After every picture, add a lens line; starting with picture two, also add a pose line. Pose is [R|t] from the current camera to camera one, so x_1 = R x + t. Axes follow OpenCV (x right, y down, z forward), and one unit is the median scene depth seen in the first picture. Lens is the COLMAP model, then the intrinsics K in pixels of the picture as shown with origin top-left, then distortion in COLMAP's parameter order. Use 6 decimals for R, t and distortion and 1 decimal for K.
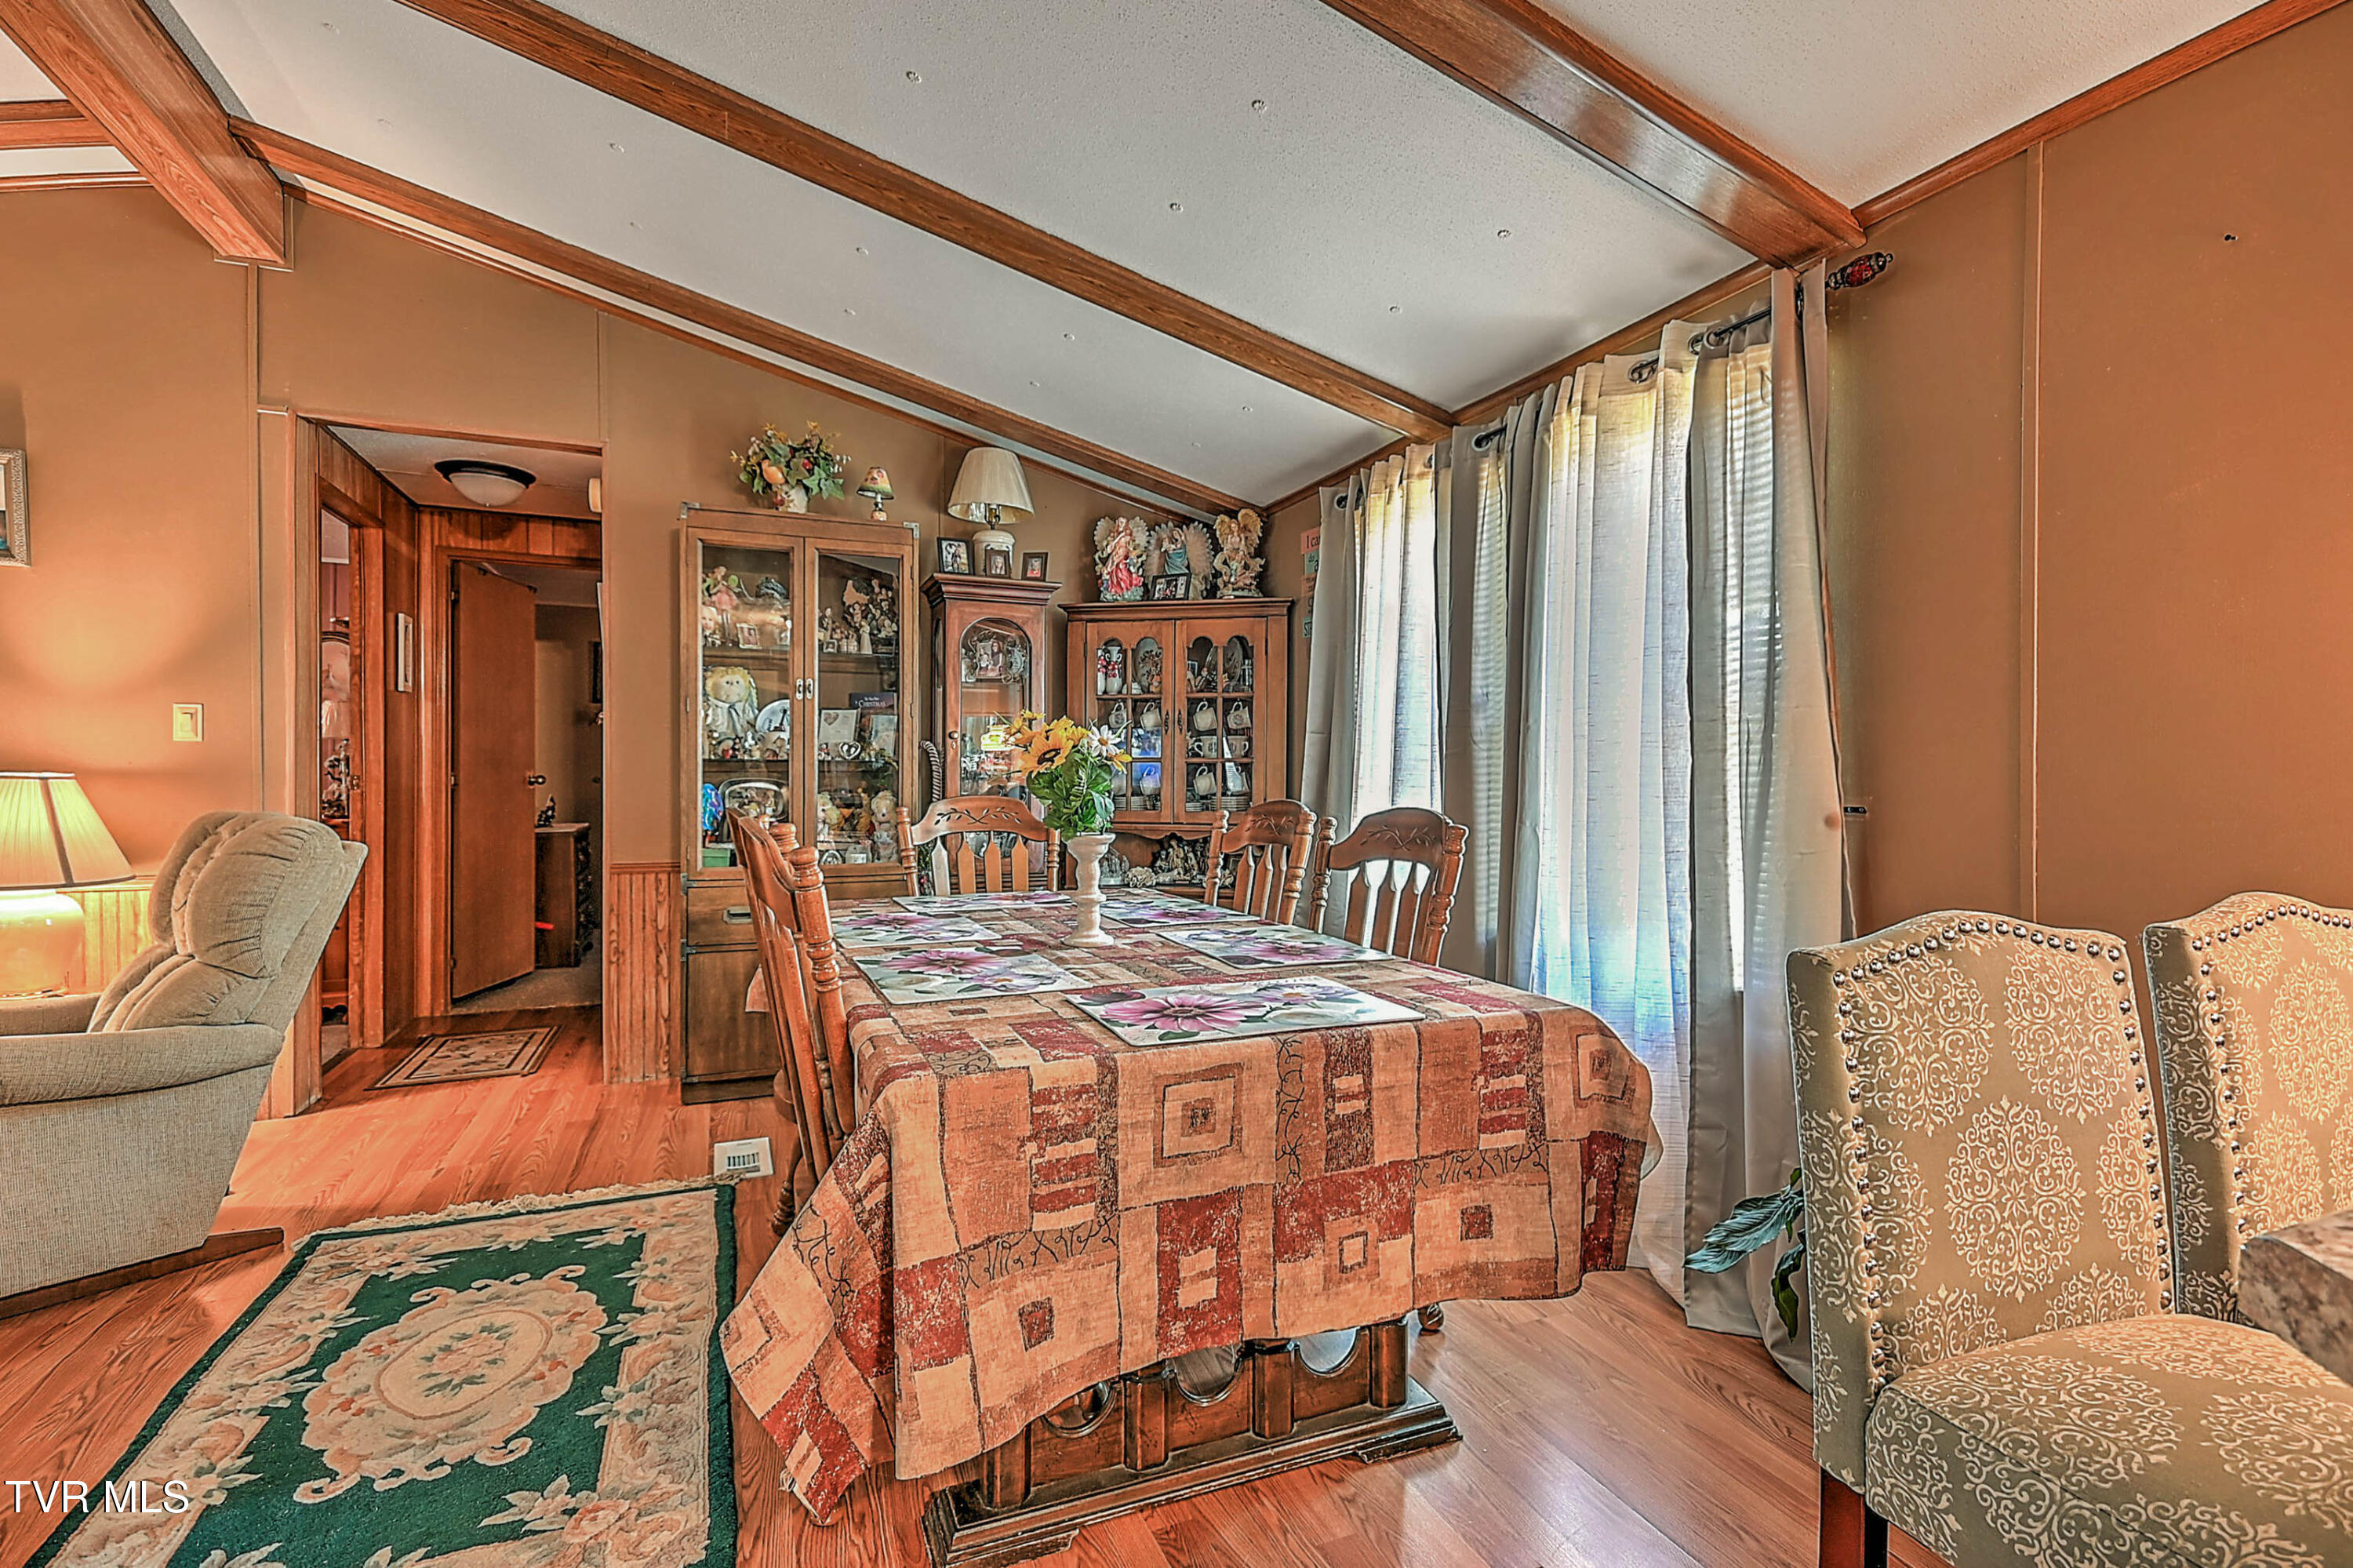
lens RADIAL K [[1082.2, 0, 1165.7], [0, 1082.2, 786.4], [0, 0, 1]] dist [0.017058, -0.001214]
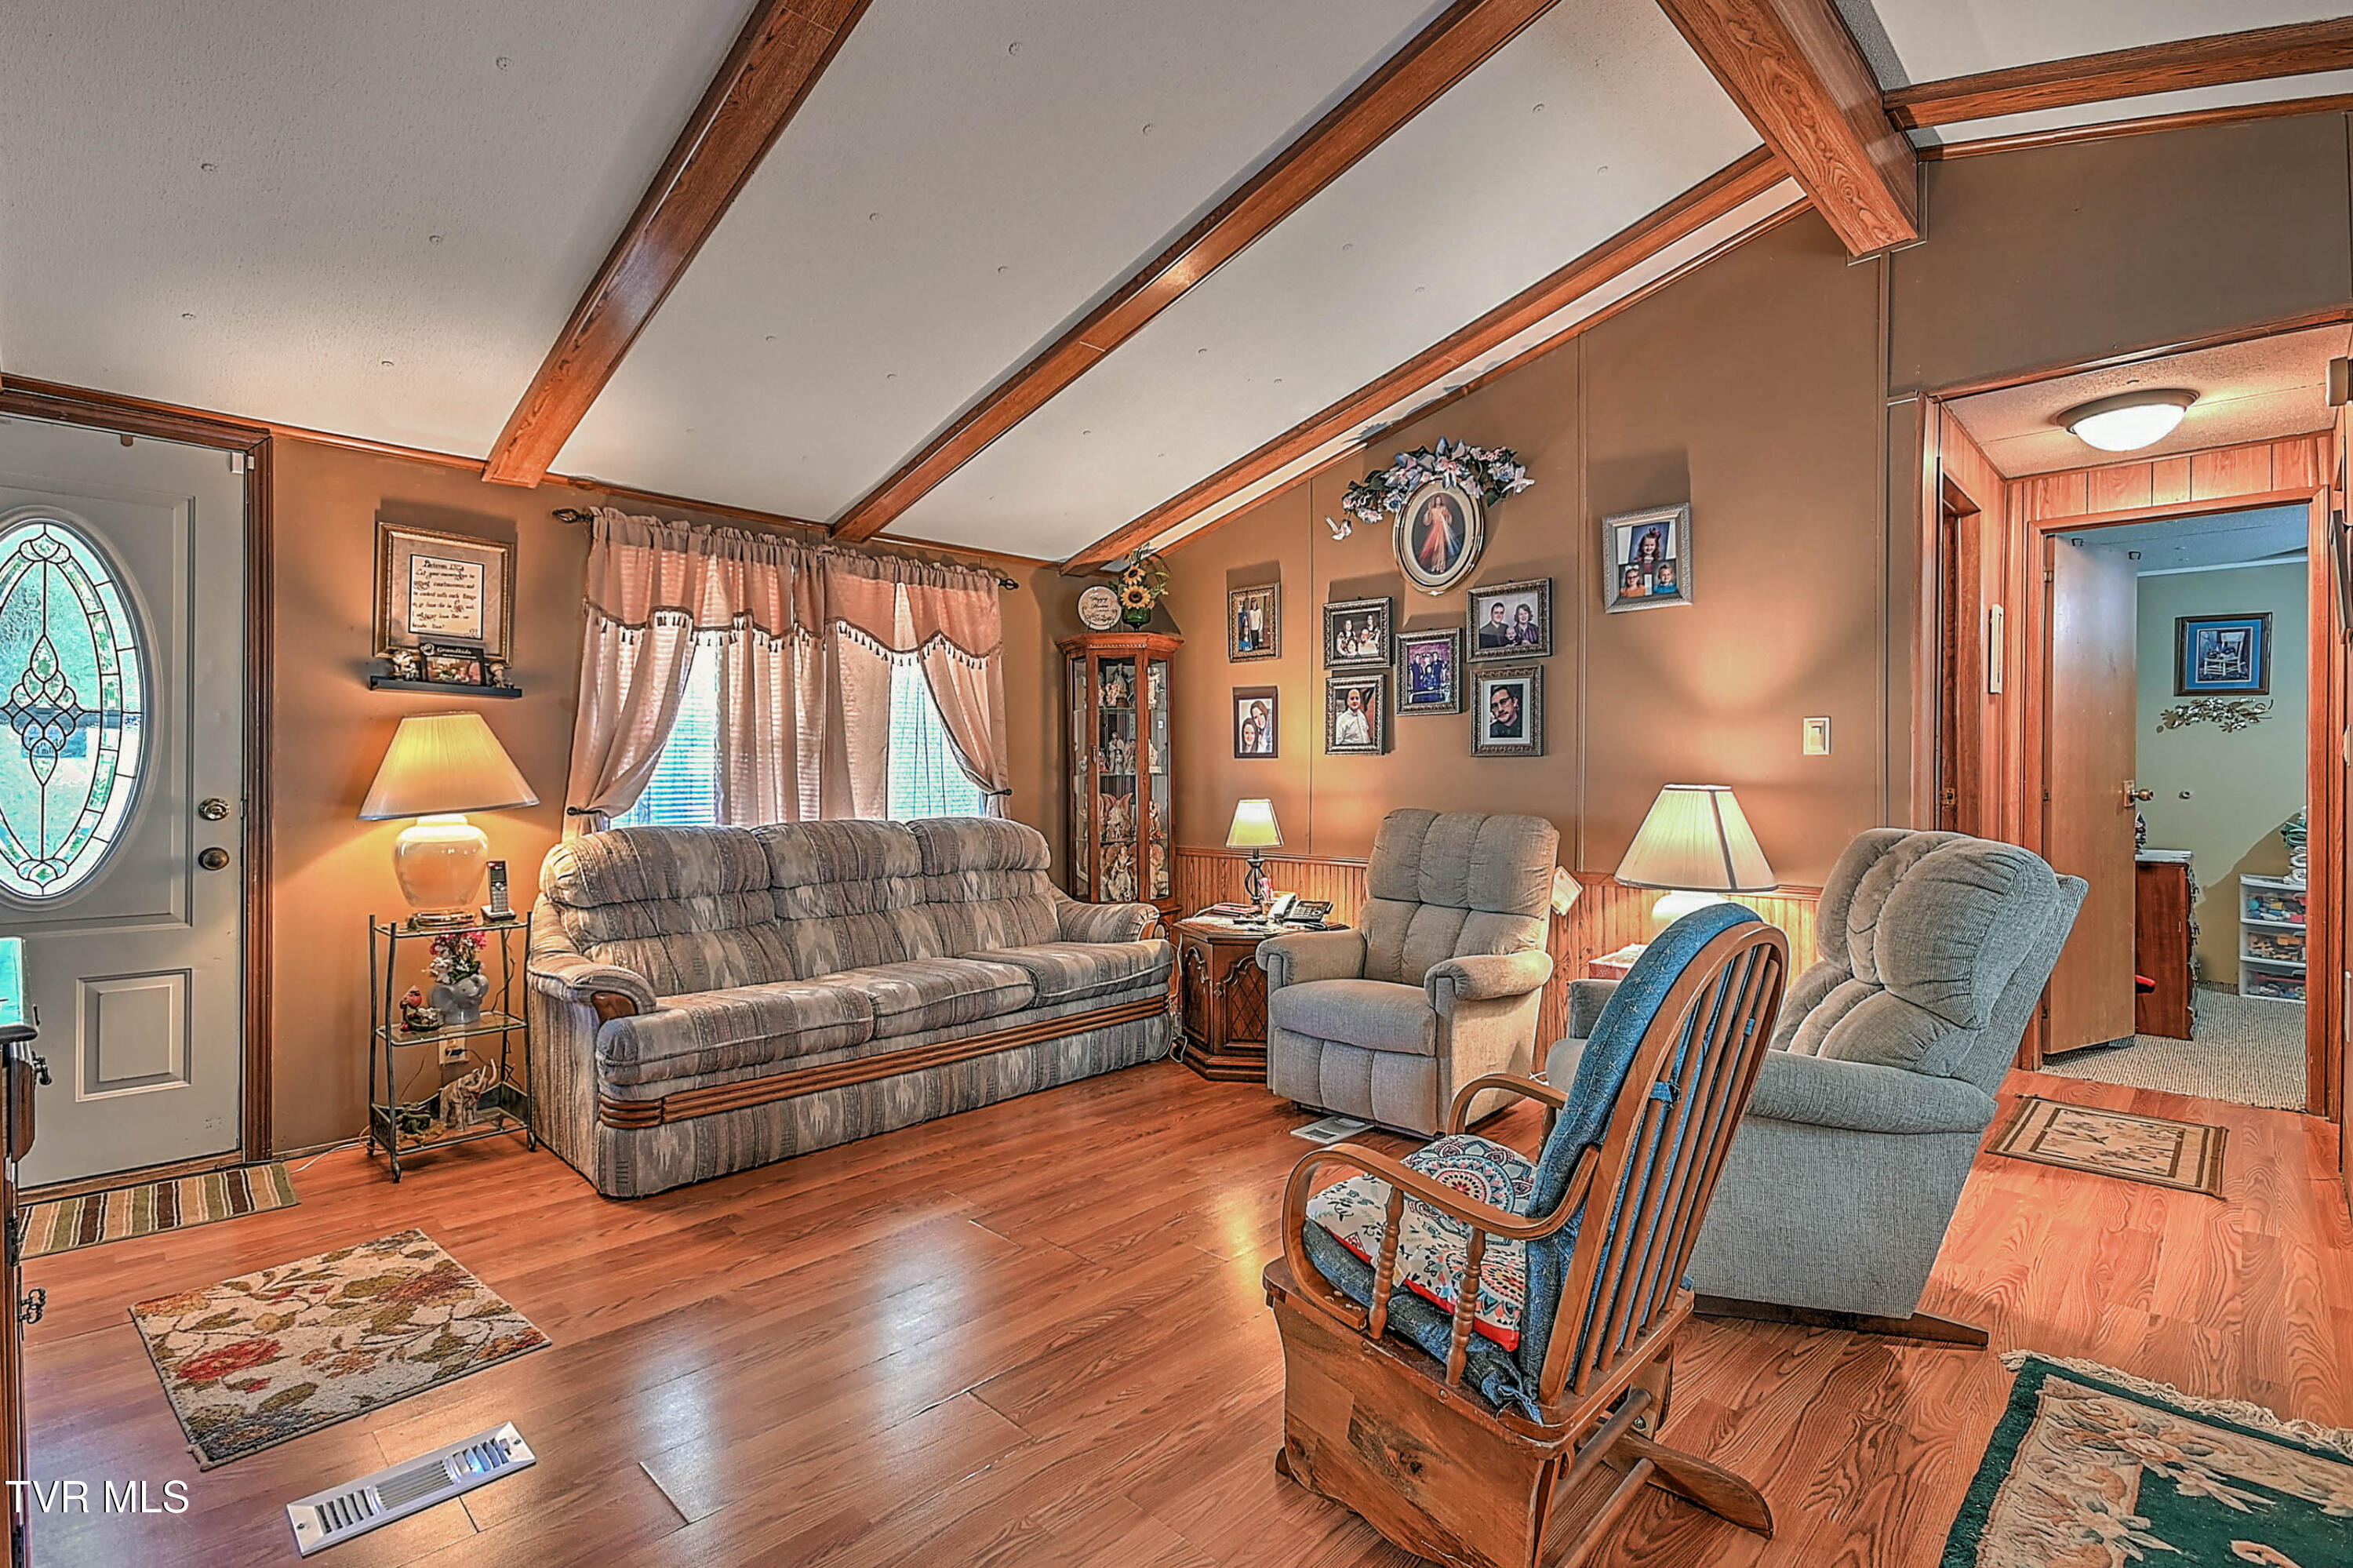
lens RADIAL K [[1070.2, 0, 1195.7], [0, 1070.2, 780.3], [0, 0, 1]] dist [0.013231, -0.002901]
pose [[0.413879, -0.003158, -0.910326, -0.294673], [-0.012096, 0.999887, -0.008968, -0.003271], [0.910252, 0.014722, 0.413794, 0.097705]]
